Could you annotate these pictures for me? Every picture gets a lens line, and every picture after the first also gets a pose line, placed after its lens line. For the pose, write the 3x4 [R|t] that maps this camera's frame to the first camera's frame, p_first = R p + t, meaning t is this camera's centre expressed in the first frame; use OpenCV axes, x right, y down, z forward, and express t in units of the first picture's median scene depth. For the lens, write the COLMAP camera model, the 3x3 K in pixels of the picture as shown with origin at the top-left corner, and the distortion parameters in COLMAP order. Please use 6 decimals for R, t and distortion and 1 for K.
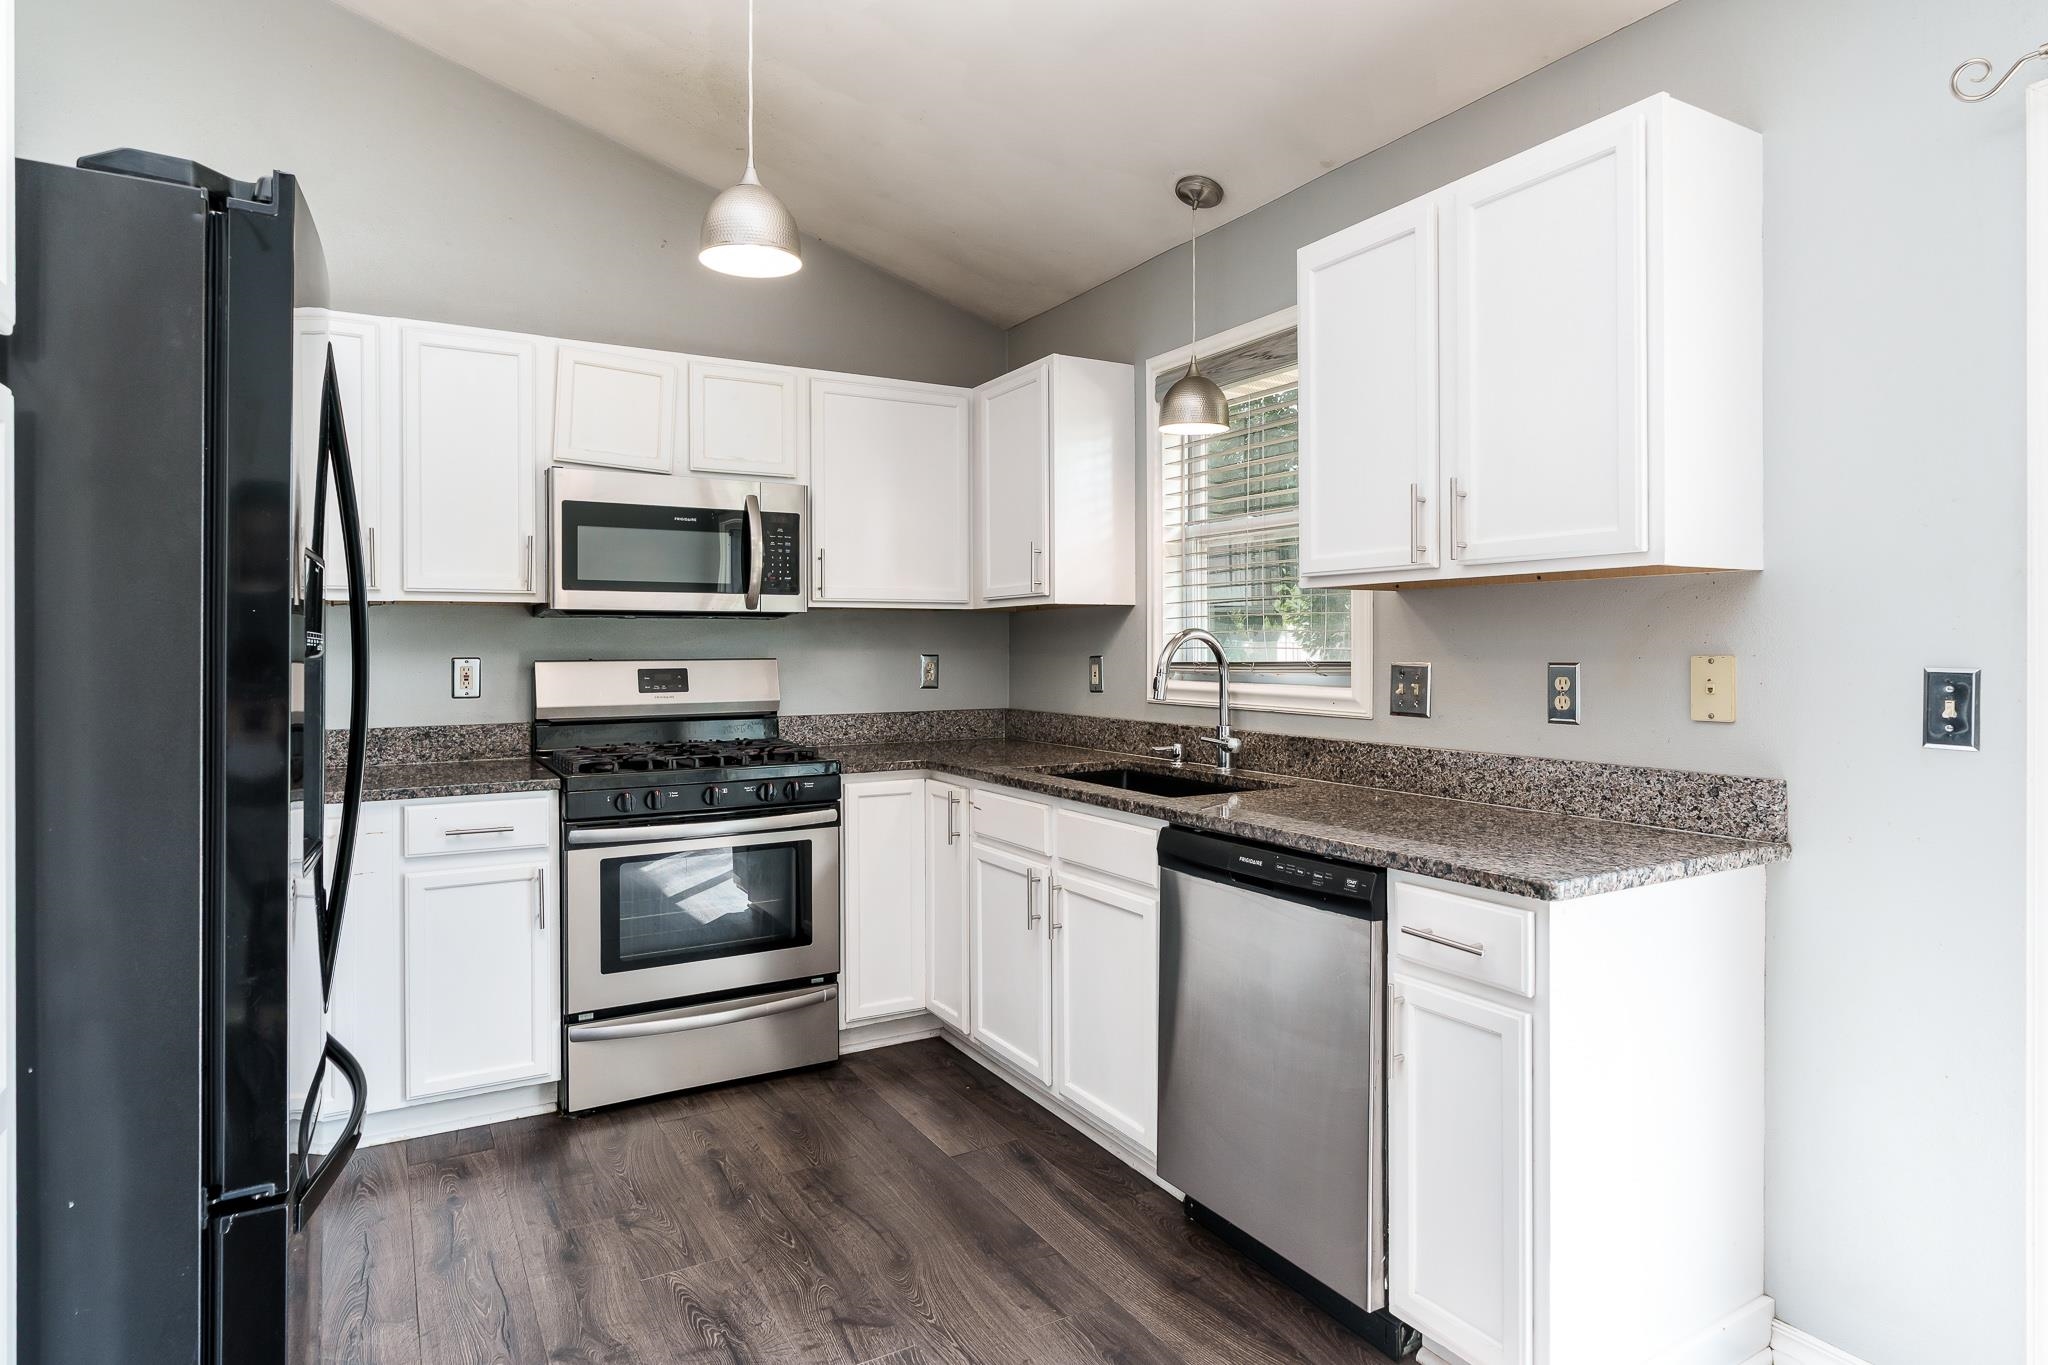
lens RADIAL K [[1141.5, 0, 1029.9], [0, 1141.5, 668.1], [0, 0, 1]] dist [-0.013872, 0.000461]
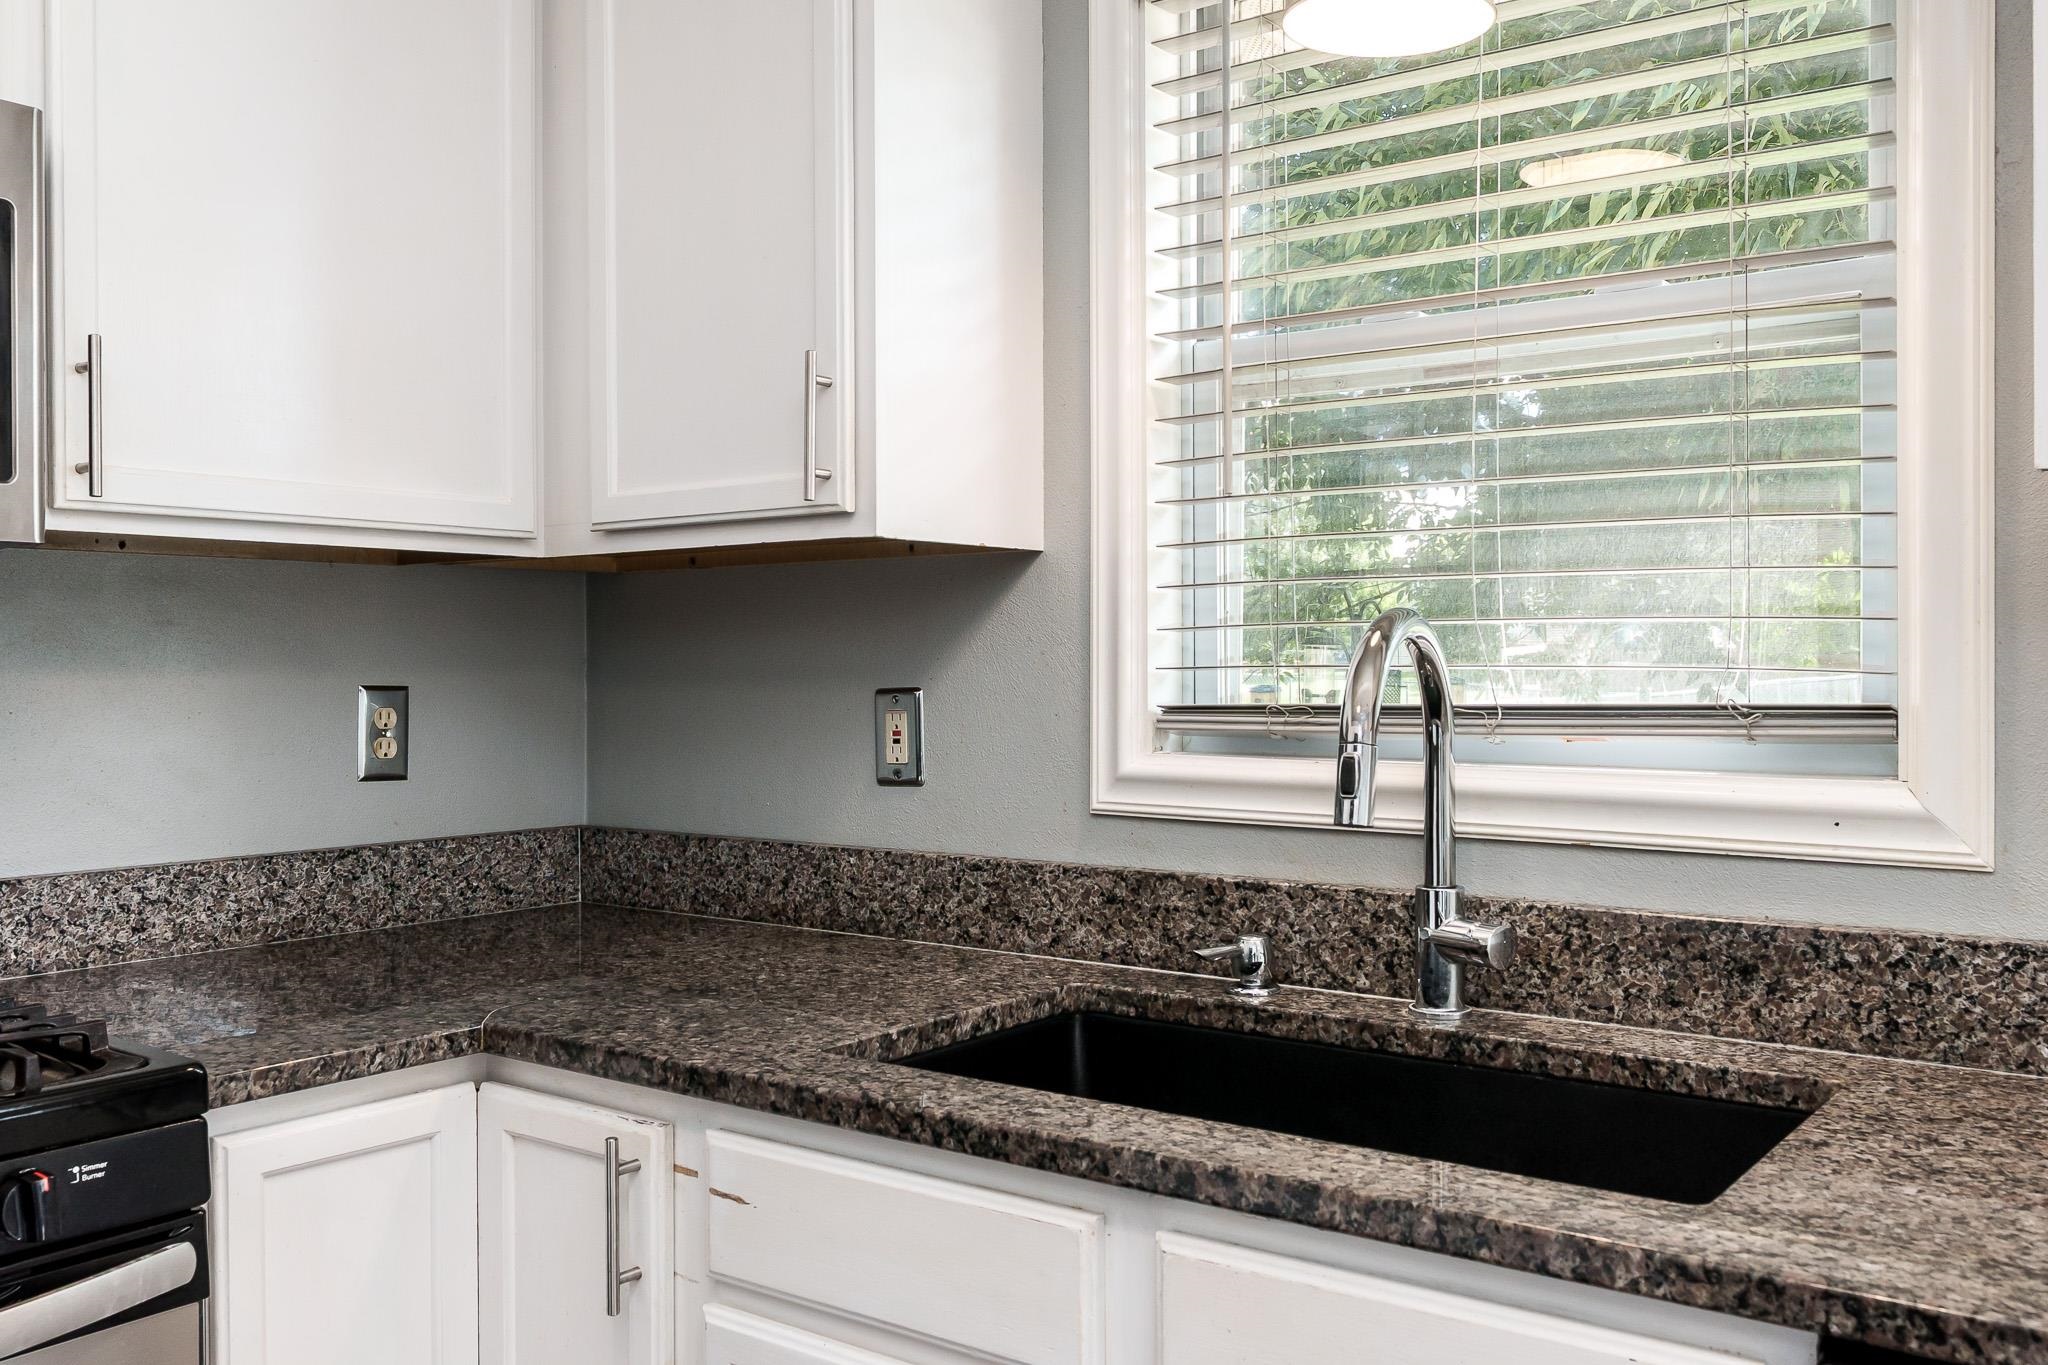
lens RADIAL K [[1777.5, 0, 1017.4], [0, 1777.5, 682.1], [0, 0, 1]] dist [0.004794, 0.004921]
pose [[0.922812, -0.003424, 0.385236, -0.141830], [0.007277, 0.999937, -0.008545, -0.007832], [-0.385182, 0.010688, 0.922779, 0.485847]]
